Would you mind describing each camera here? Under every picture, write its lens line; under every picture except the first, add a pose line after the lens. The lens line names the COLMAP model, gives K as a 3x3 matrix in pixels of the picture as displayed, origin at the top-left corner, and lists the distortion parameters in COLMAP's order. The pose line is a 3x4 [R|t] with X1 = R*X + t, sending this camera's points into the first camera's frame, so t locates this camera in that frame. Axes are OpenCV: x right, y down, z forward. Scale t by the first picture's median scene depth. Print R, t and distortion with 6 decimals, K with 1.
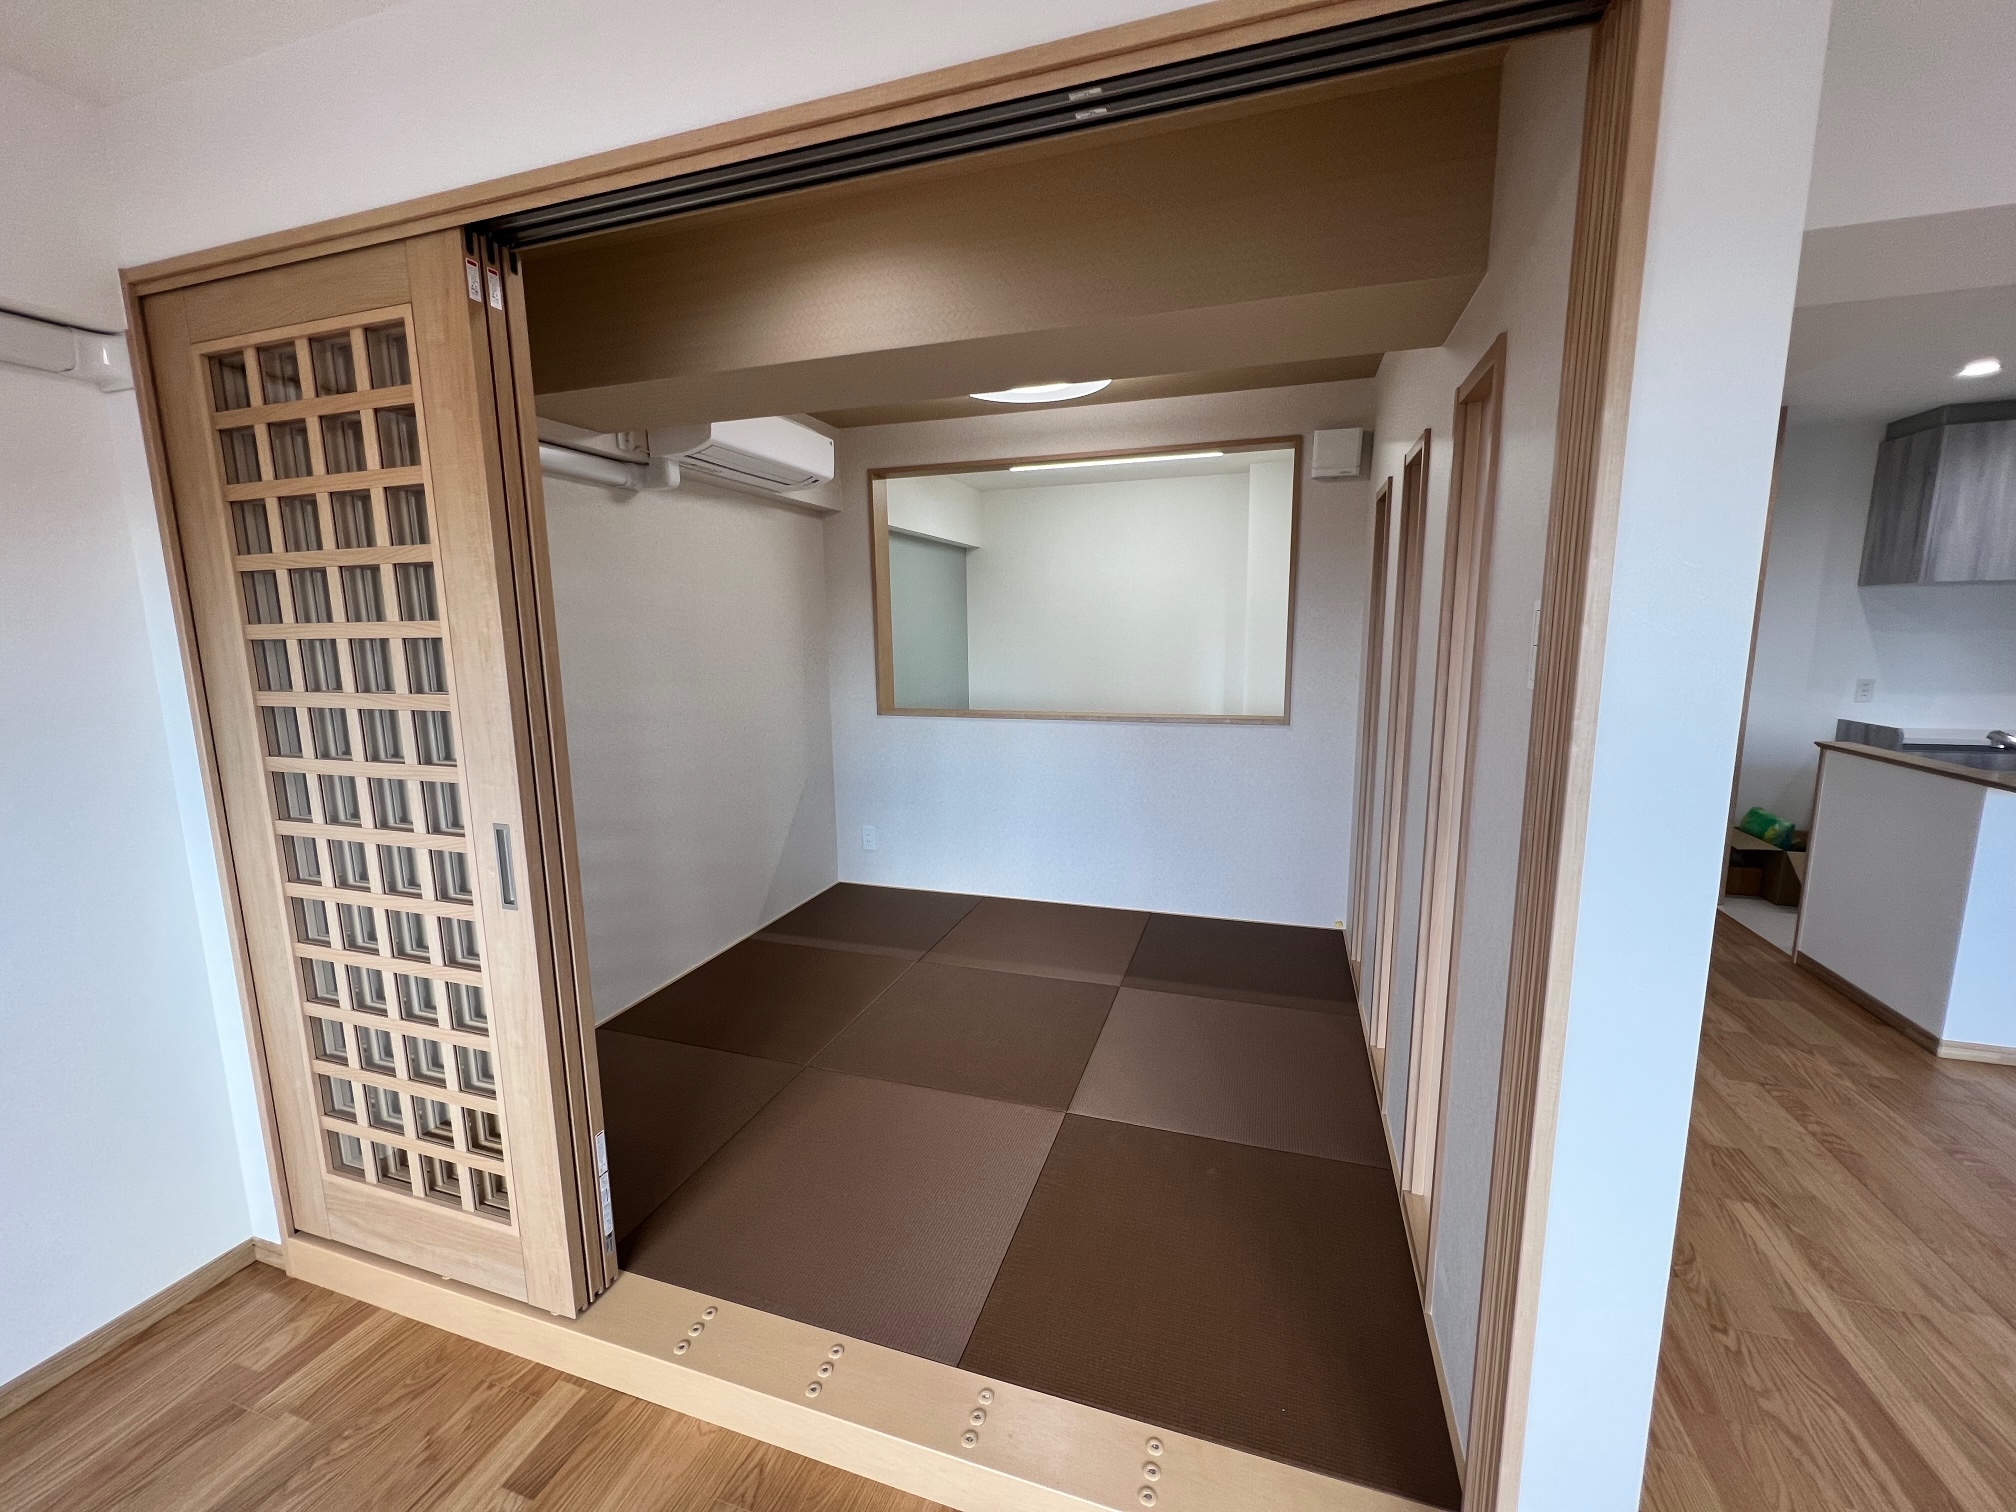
lens RADIAL K [[809.5, 0, 1008.3], [0, 809.5, 748.8], [0, 0, 1]] dist [-0.001192, -0.000066]
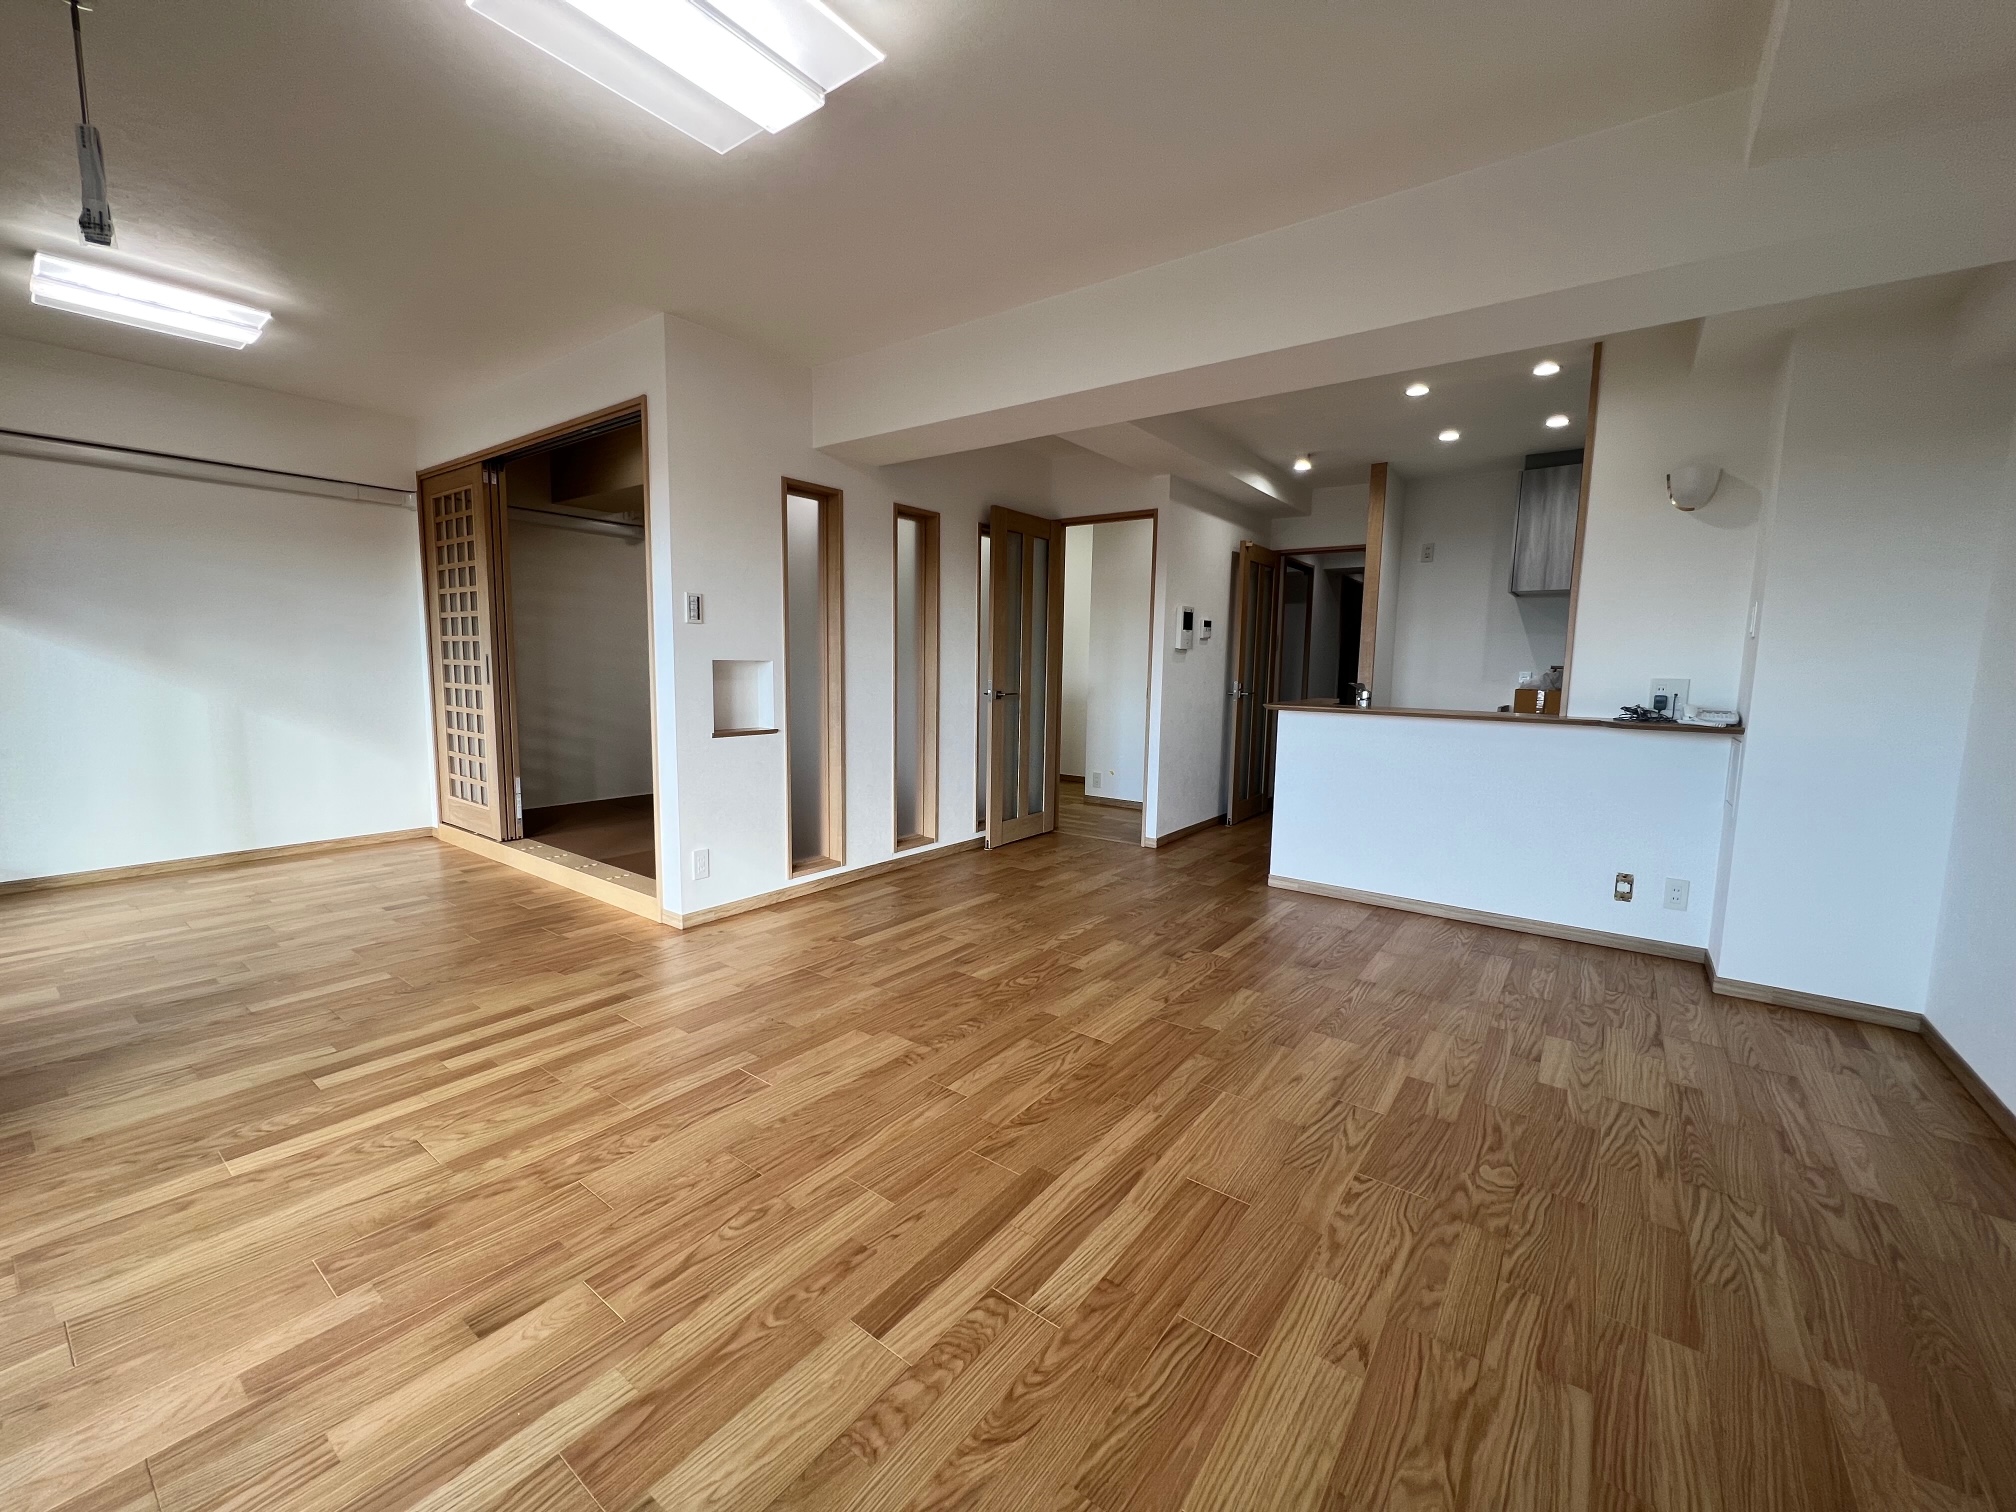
lens RADIAL K [[809.5, 0, 1010.2], [0, 809.5, 752.4], [0, 0, 1]] dist [-0.001192, -0.000066]
pose [[0.949527, 0.065149, -0.306844, 2.001212], [-0.077460, 0.996599, -0.028102, 0.364386], [0.303970, 0.050452, 0.951345, -1.143030]]
